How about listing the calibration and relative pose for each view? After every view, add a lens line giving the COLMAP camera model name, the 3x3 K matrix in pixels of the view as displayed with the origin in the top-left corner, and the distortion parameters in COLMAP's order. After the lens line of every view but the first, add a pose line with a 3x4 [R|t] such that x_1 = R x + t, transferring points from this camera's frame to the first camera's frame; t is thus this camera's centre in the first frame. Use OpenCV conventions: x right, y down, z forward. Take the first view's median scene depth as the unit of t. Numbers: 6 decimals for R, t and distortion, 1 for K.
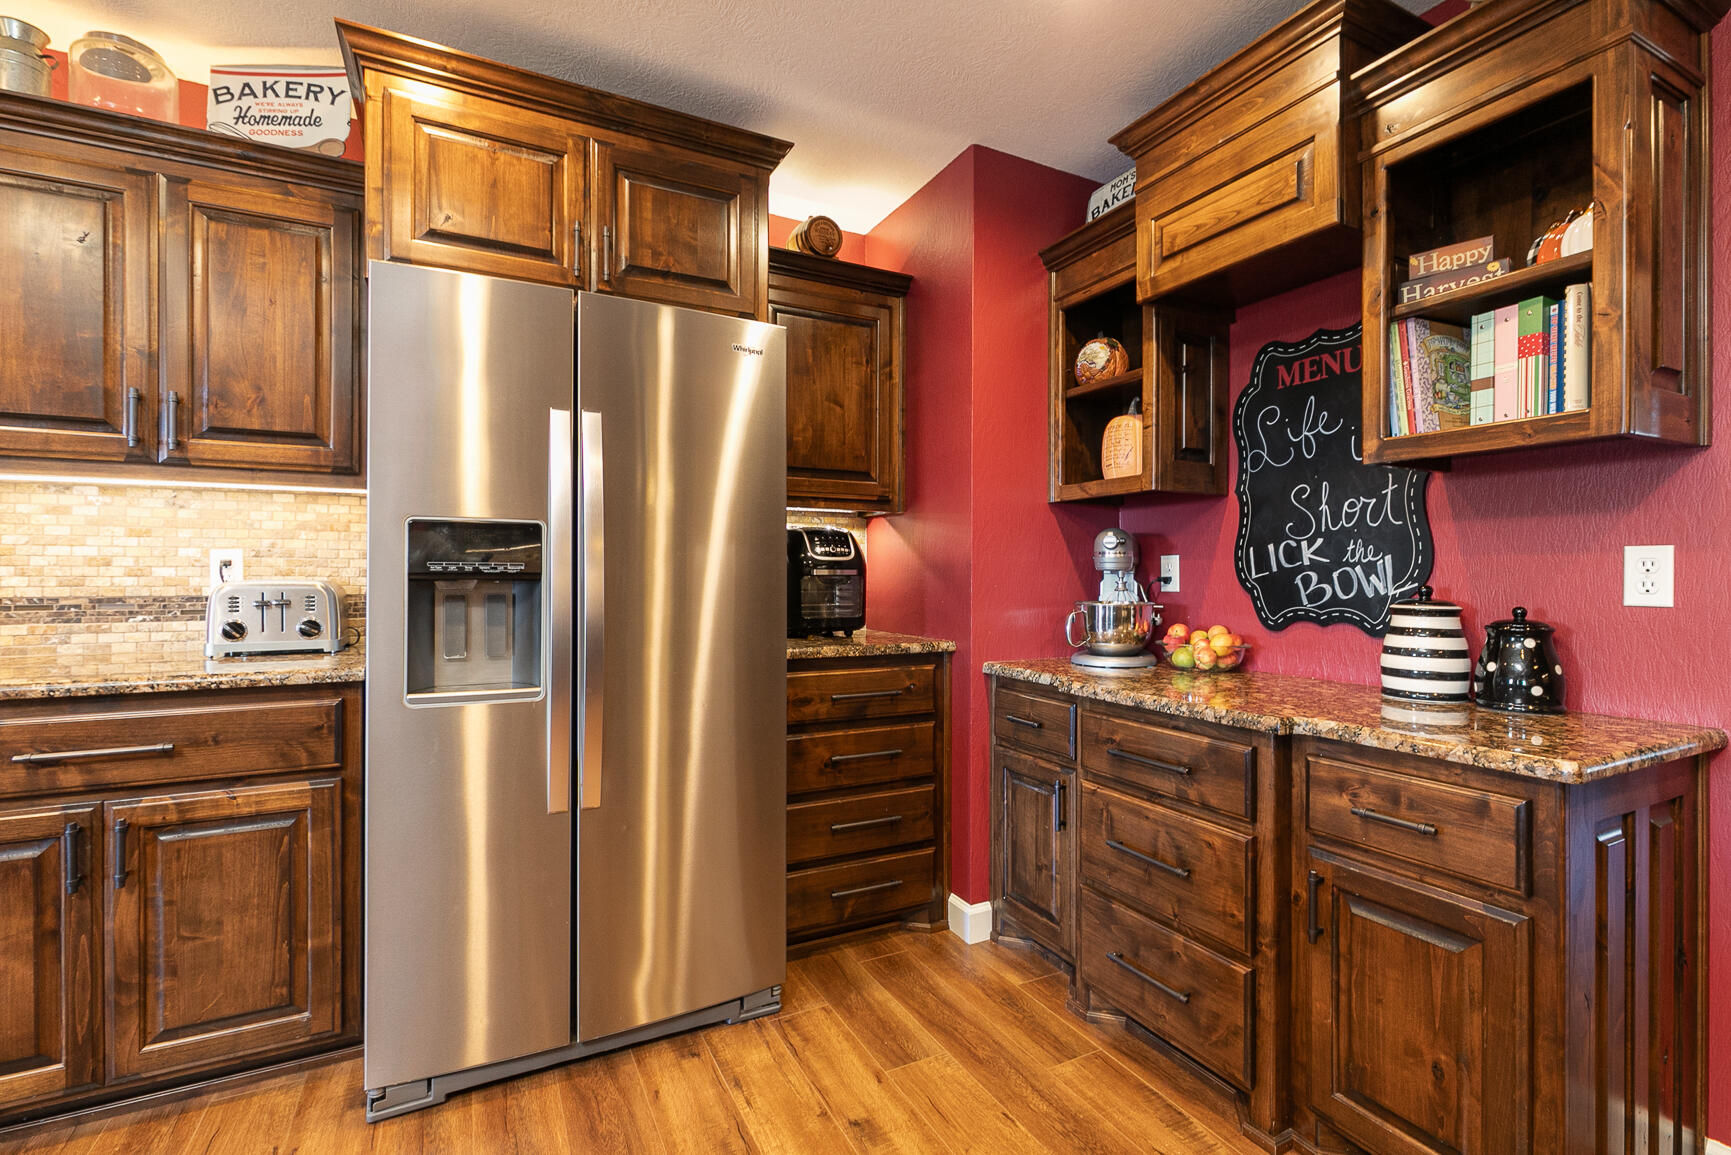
lens RADIAL K [[788.2, 0, 865.5], [0, 788.2, 577.5], [0, 0, 1]] dist [-0.001994, -0.000278]
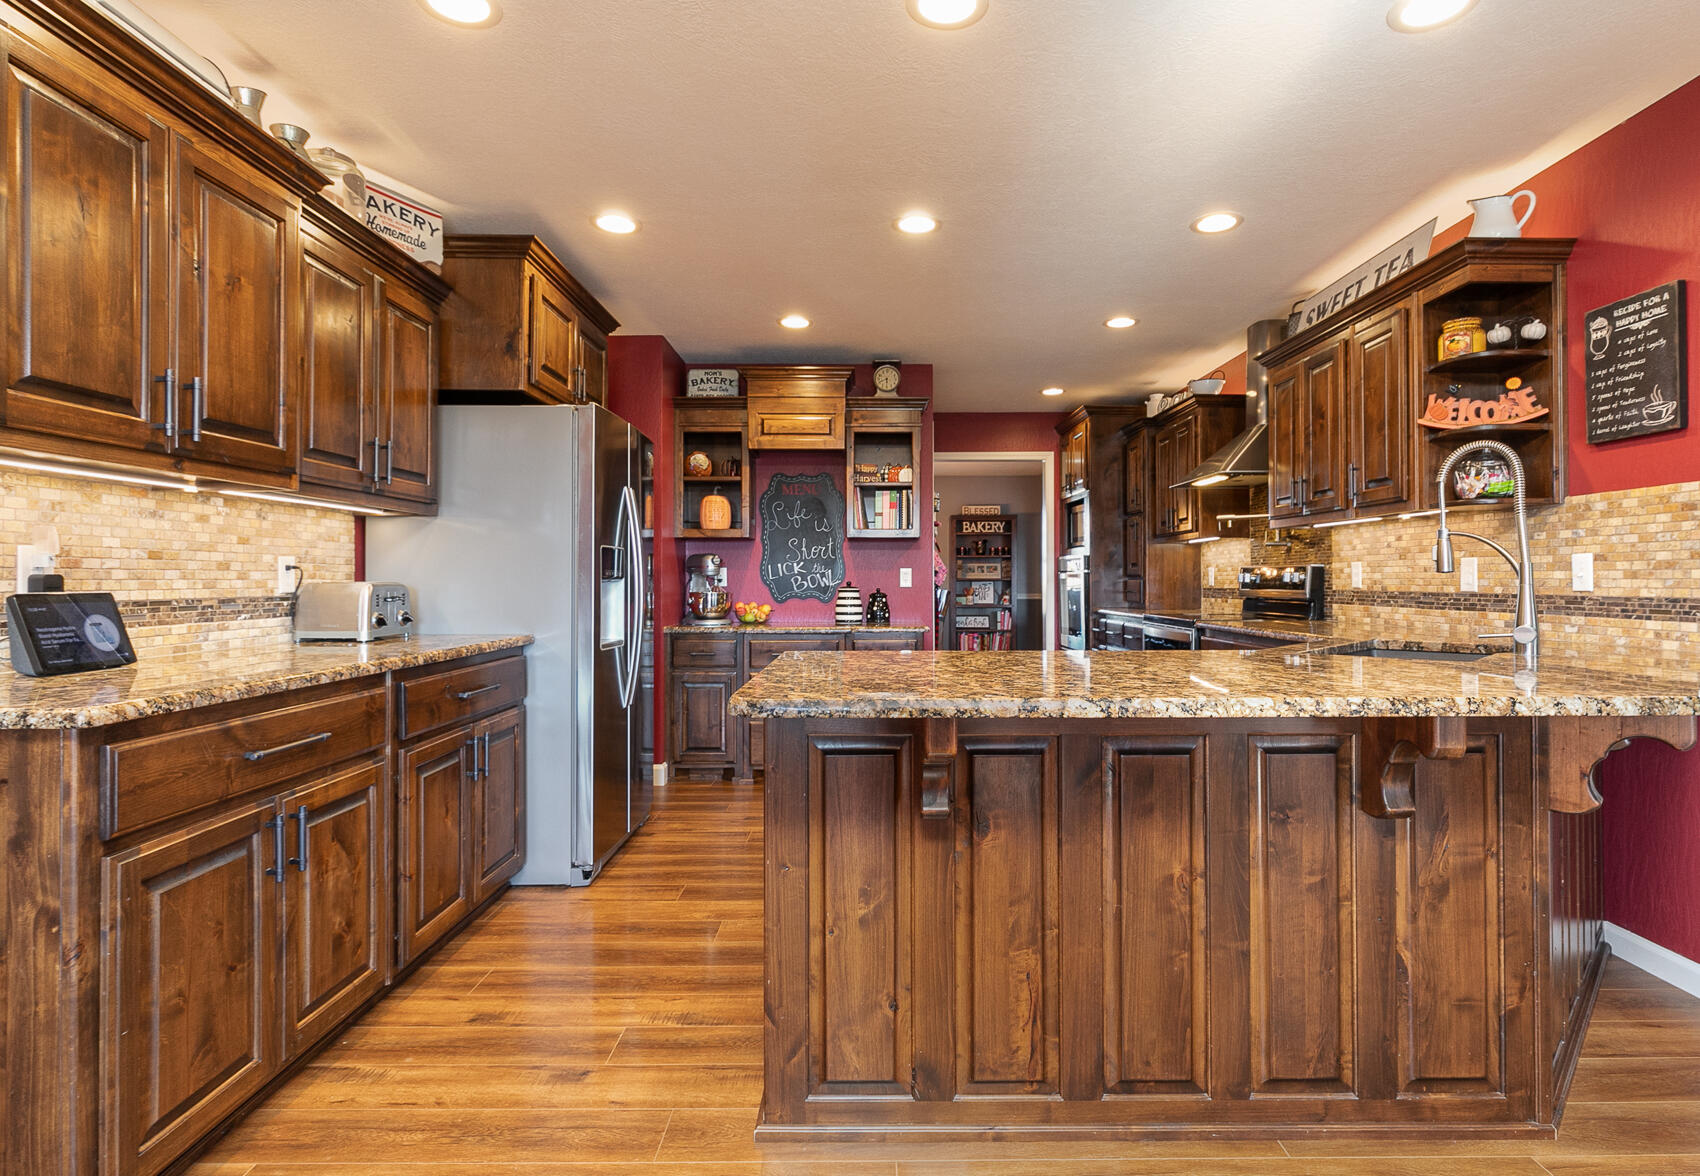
lens RADIAL K [[842.6, 0, 850.0], [0, 842.6, 588.0], [0, 0, 1]] dist [0.000858, 0.000014]
pose [[0.480244, -0.011076, 0.877065, -1.578150], [0.004526, 0.999938, 0.010150, 0.002635], [-0.877123, -0.000905, 0.480264, -0.340251]]
